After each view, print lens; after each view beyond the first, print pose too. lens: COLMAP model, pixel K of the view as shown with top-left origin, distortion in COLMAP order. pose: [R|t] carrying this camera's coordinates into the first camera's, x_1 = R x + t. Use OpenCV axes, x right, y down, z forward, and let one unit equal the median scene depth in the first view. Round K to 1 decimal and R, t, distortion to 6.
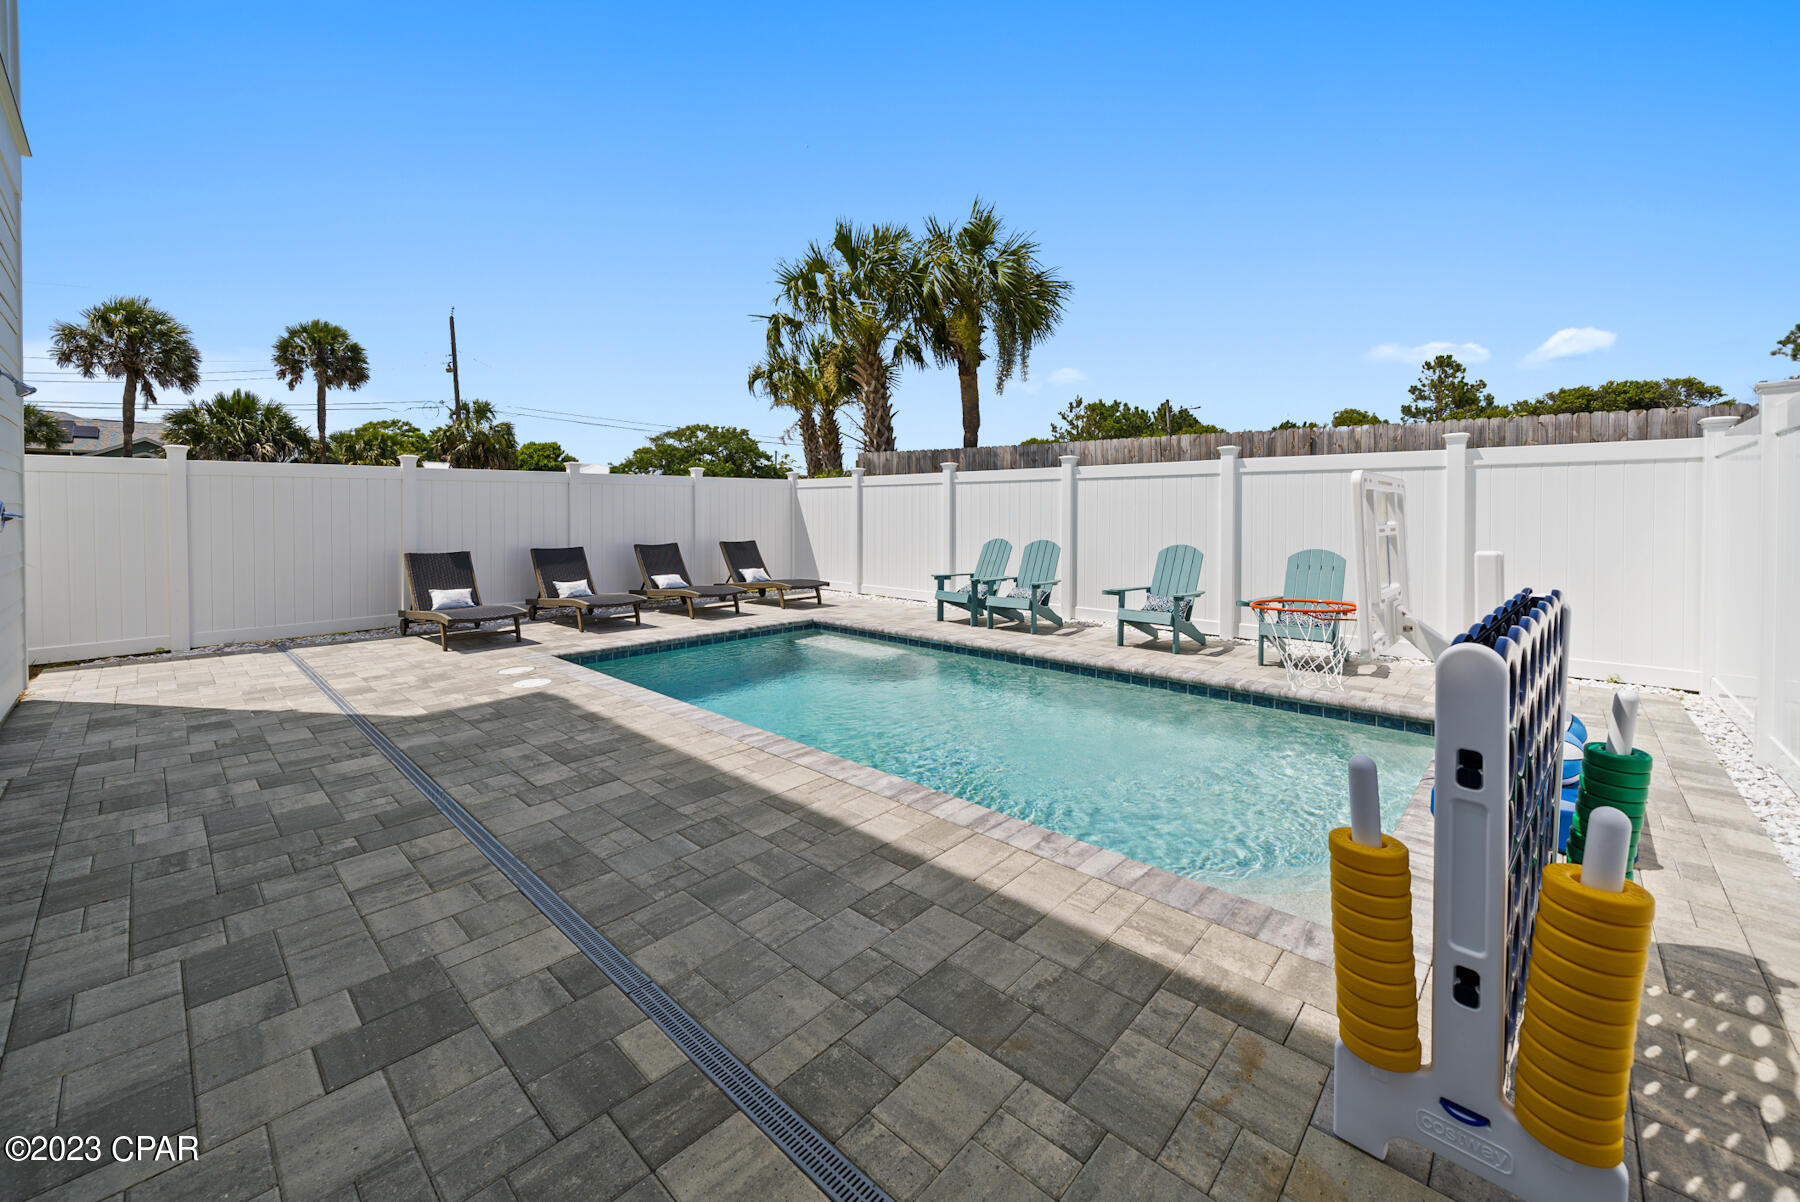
lens RADIAL K [[709.7, 0, 907.5], [0, 709.7, 523.6], [0, 0, 1]] dist [0.001452, 0.000068]
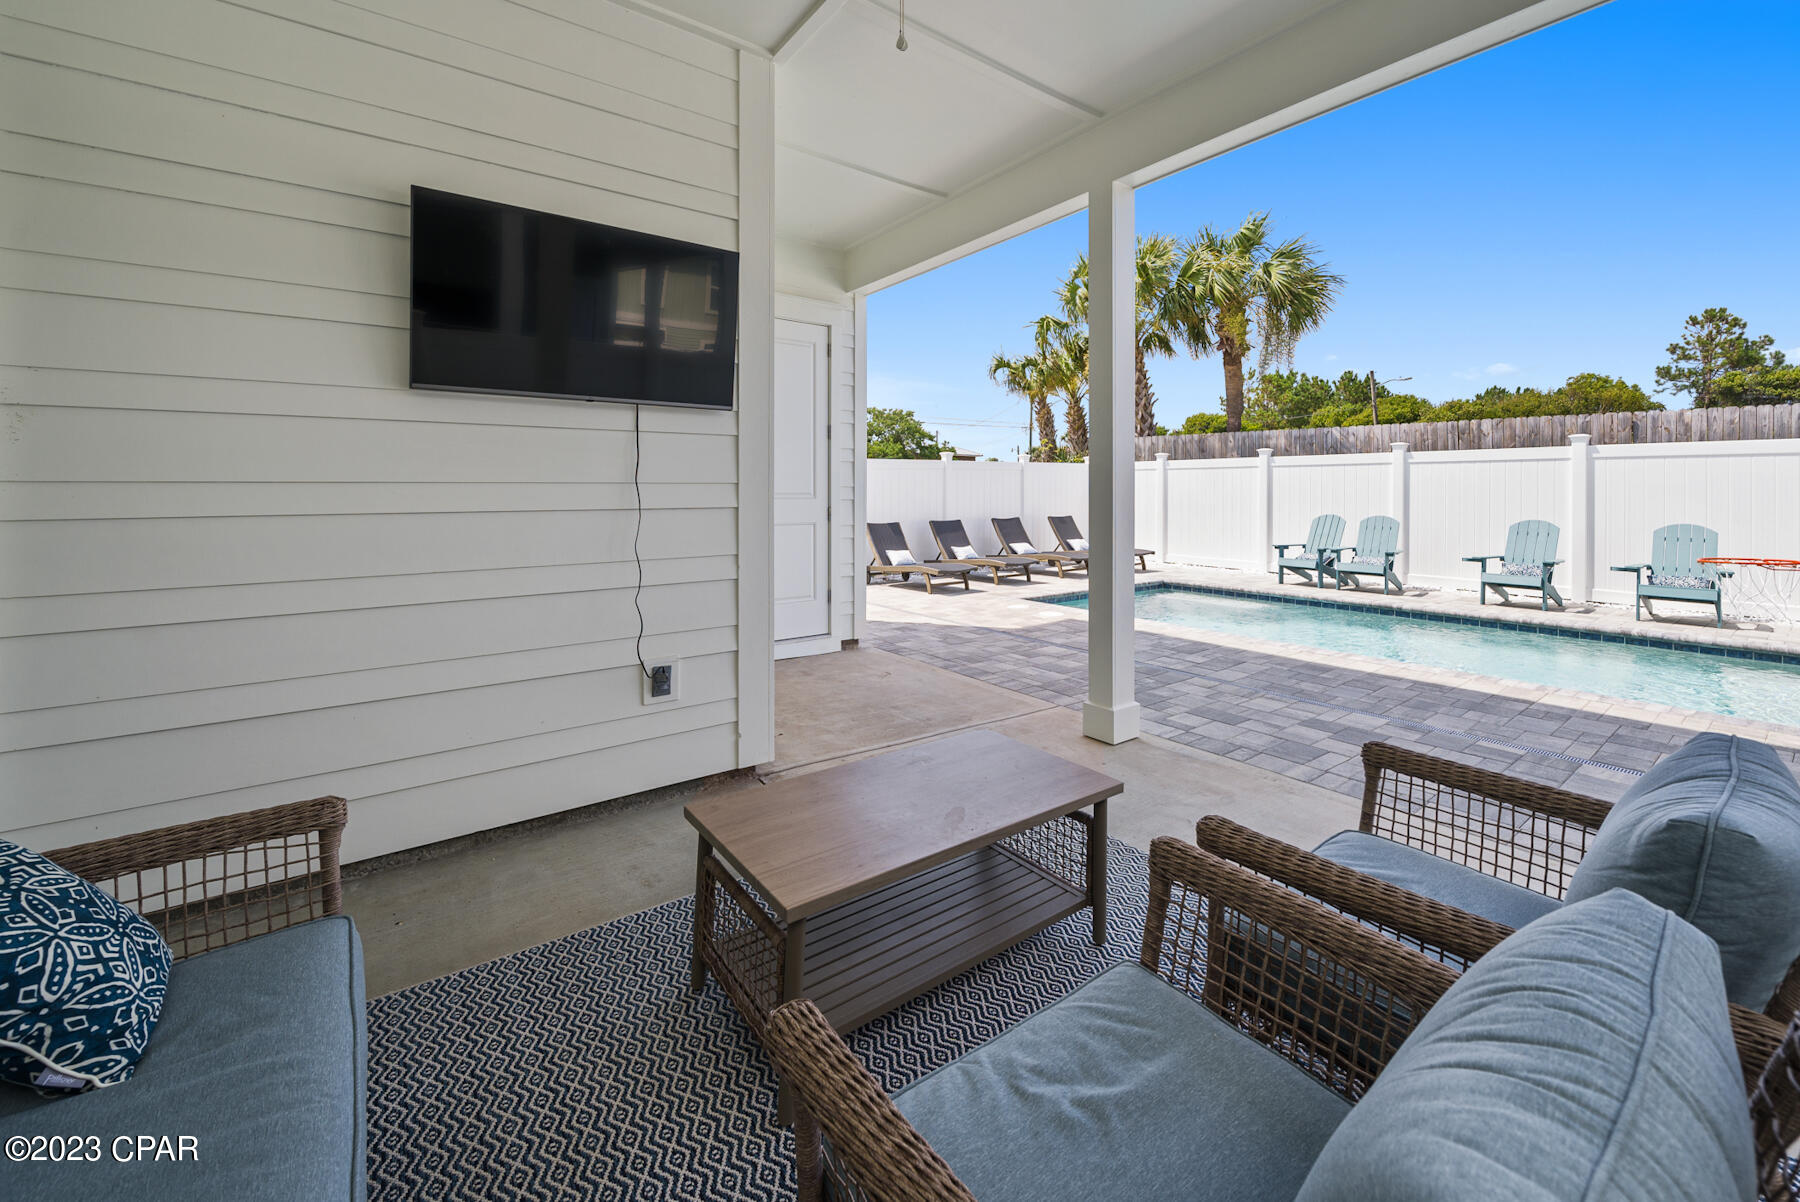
lens RADIAL K [[714.2, 0, 904.2], [0, 714.2, 496.0], [0, 0, 1]] dist [-0.004837, -0.000622]
pose [[0.980760, -0.001069, -0.195212, -0.195335], [-0.000489, 0.999968, -0.007934, 0.000075], [0.195215, 0.007877, 0.980729, -0.169378]]
